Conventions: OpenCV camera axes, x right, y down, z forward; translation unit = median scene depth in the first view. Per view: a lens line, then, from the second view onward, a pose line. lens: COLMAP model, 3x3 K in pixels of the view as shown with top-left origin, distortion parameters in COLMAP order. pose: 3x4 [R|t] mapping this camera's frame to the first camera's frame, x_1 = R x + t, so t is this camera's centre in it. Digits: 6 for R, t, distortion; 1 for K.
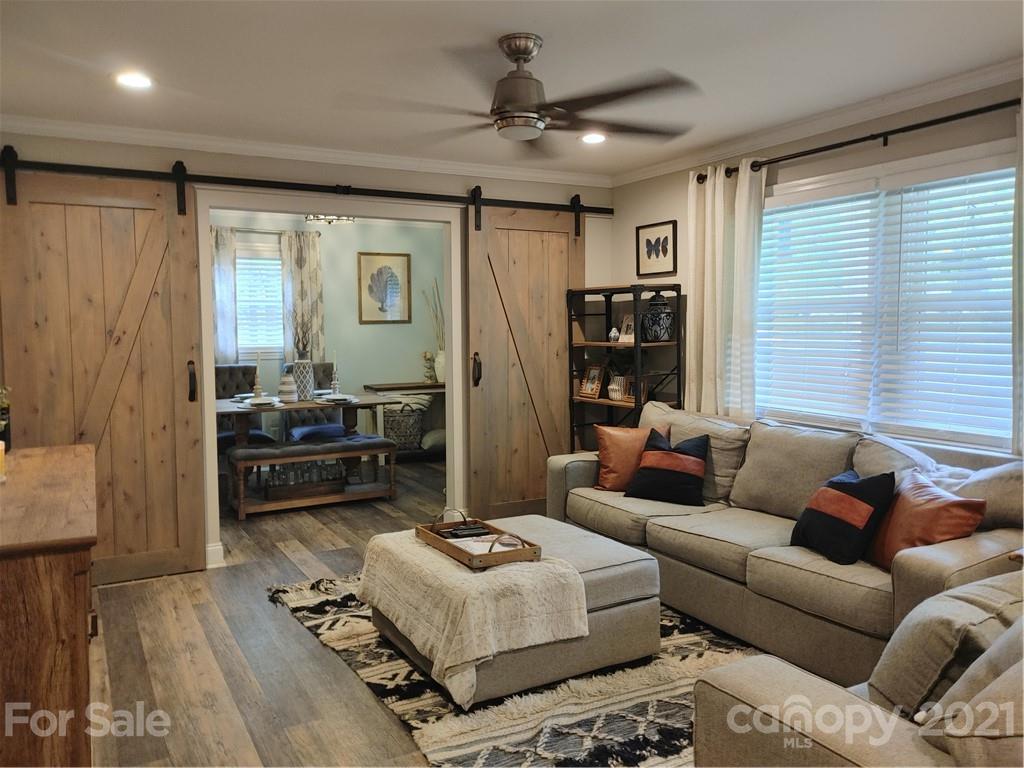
lens RADIAL K [[778.8, 0, 499.3], [0, 778.8, 380.4], [0, 0, 1]] dist [0.027523, 0.000344]
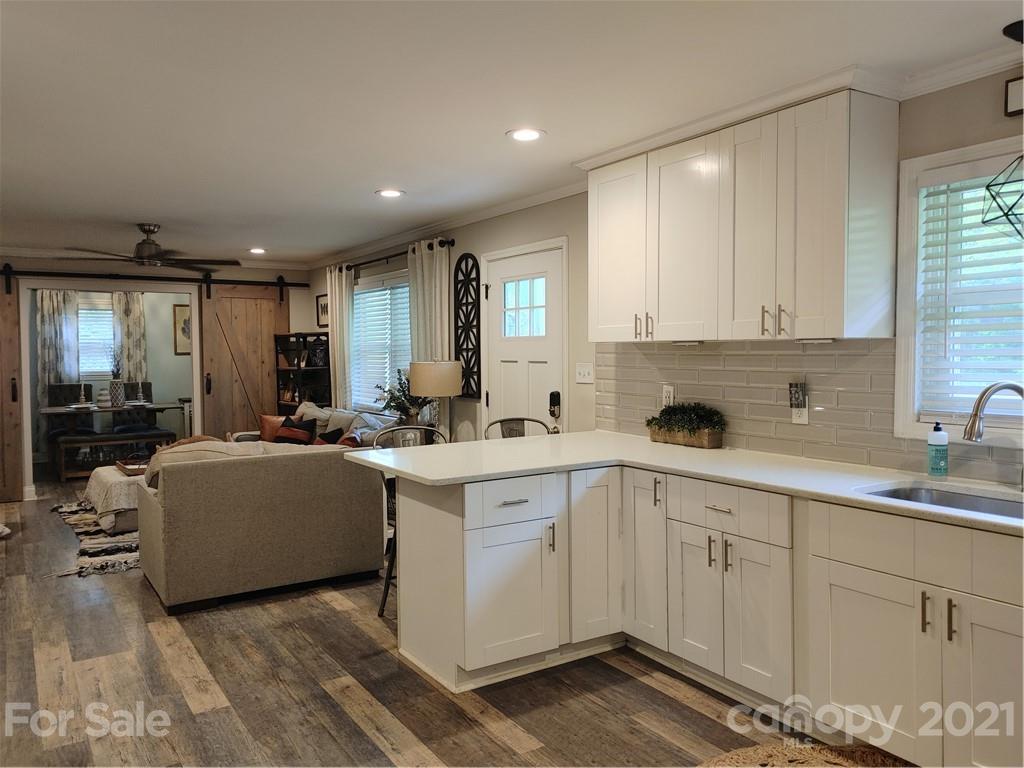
lens RADIAL K [[778.8, 0, 499.3], [0, 778.8, 380.4], [0, 0, 1]] dist [0.027523, 0.000344]
pose [[0.998219, -0.003393, 0.059556, 0.457816], [0.005434, 0.999402, -0.034149, 0.036193], [-0.059404, 0.034412, 0.997641, -0.635284]]
